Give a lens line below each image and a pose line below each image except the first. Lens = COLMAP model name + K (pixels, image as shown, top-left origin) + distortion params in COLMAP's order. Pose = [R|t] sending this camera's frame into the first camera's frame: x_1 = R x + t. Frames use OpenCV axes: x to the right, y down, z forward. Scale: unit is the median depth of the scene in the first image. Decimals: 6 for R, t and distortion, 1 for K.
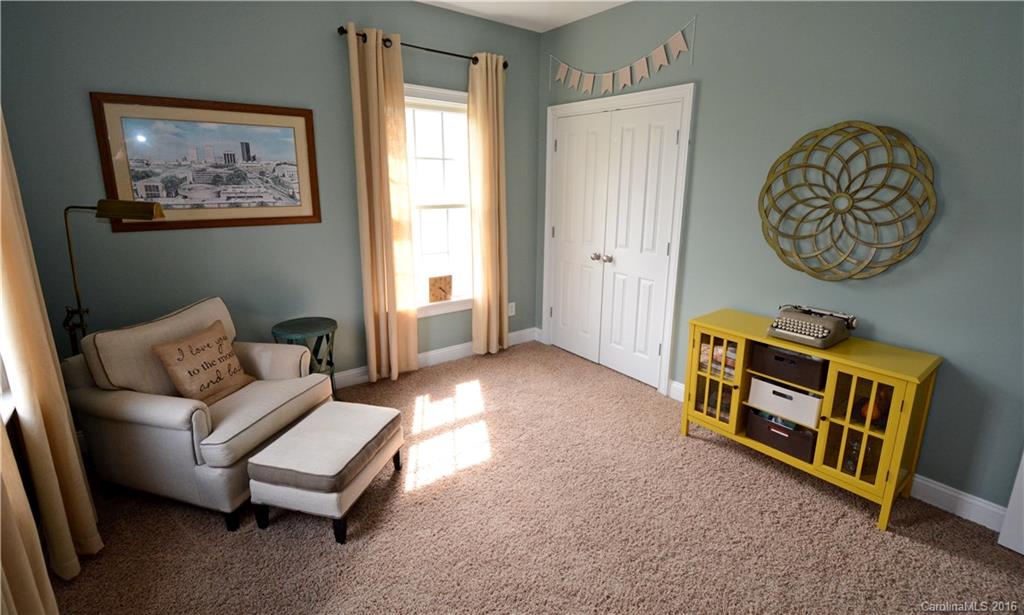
lens RADIAL K [[479.3, 0, 538.0], [0, 479.3, 293.5], [0, 0, 1]] dist [-0.014253, -0.002073]
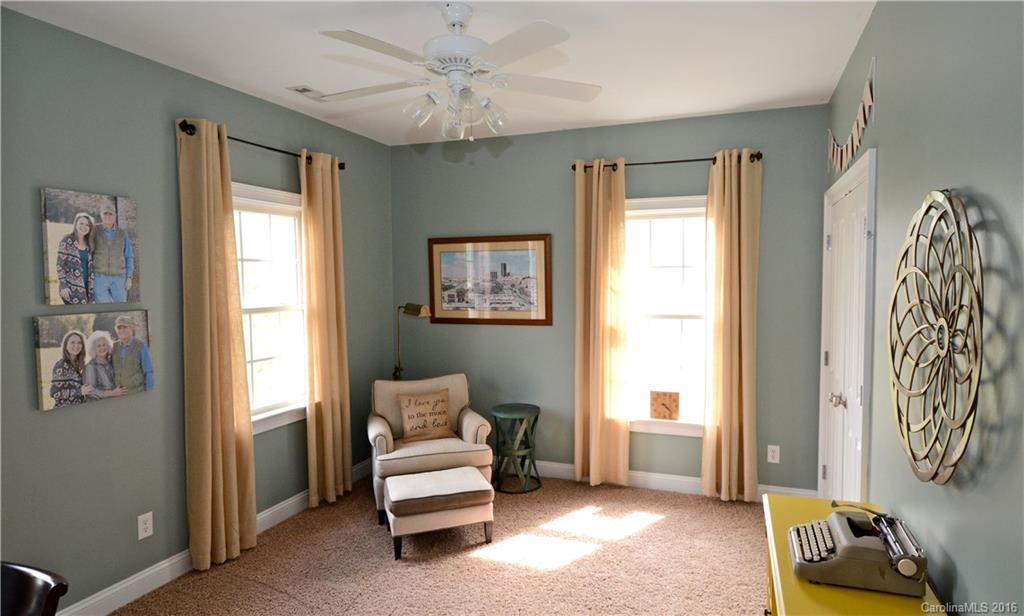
lens RADIAL K [[582.9, 0, 513.8], [0, 582.9, 309.9], [0, 0, 1]] dist [-0.002996, -0.000049]
pose [[0.506672, 0.025305, -0.861767, 0.732616], [-0.185629, 0.979326, -0.080383, -0.055691], [0.841918, 0.200697, 0.500895, 0.206112]]
